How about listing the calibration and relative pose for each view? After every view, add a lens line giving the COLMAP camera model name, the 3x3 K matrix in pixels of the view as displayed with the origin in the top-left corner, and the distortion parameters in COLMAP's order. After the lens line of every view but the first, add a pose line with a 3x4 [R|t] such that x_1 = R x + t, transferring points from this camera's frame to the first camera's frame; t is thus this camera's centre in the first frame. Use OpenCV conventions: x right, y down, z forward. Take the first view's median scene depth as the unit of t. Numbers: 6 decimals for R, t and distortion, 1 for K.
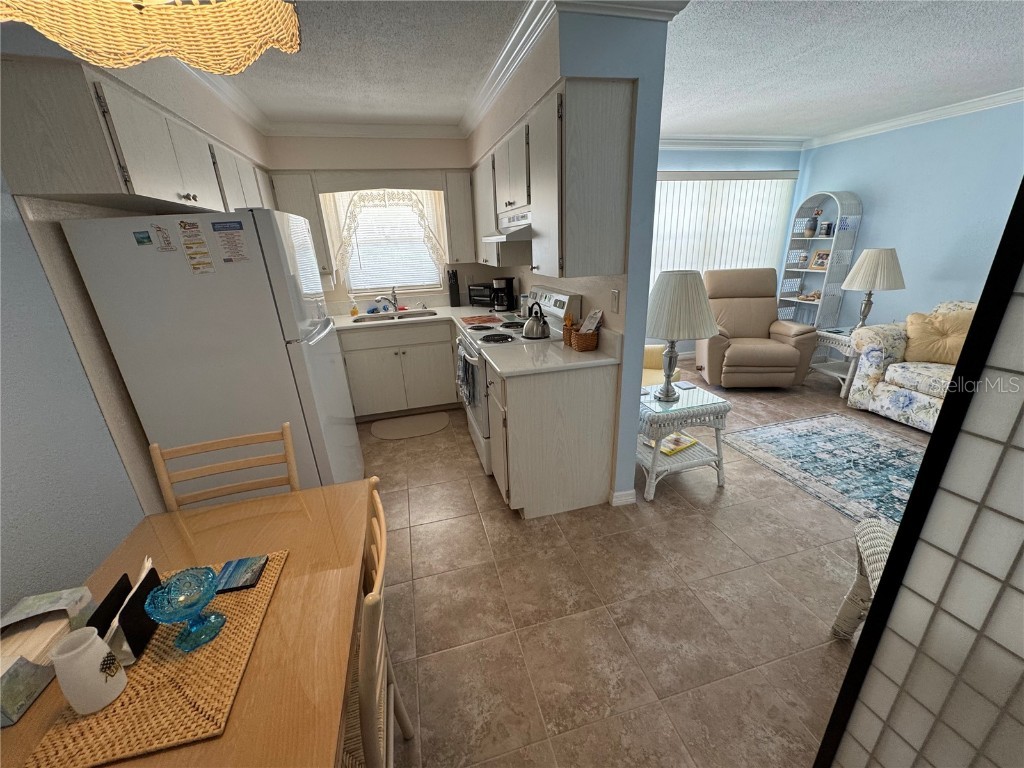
lens RADIAL K [[407.8, 0, 512.0], [0, 407.8, 384.0], [0, 0, 1]] dist [-0.002881, 0.000040]
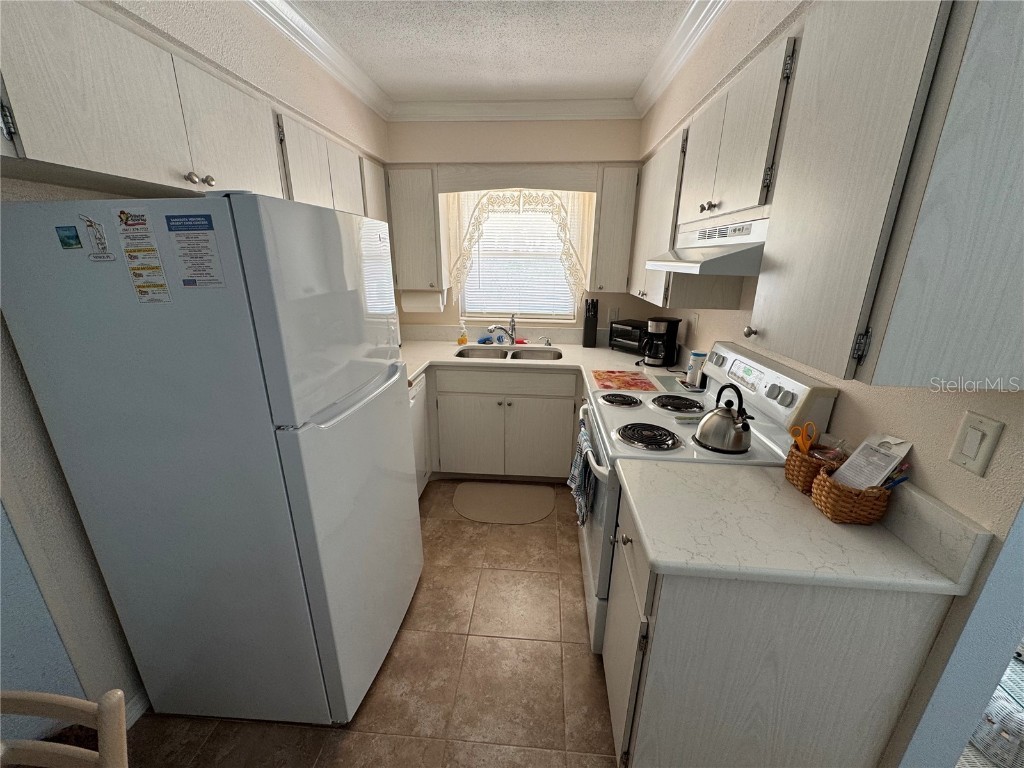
lens RADIAL K [[407.8, 0, 512.0], [0, 407.8, 384.0], [0, 0, 1]] dist [-0.002881, 0.000040]
pose [[0.940805, 0.151358, -0.303276, -0.045399], [-0.160533, 0.987016, -0.005400, -0.127913], [0.298521, 0.053766, 0.952887, 0.329748]]
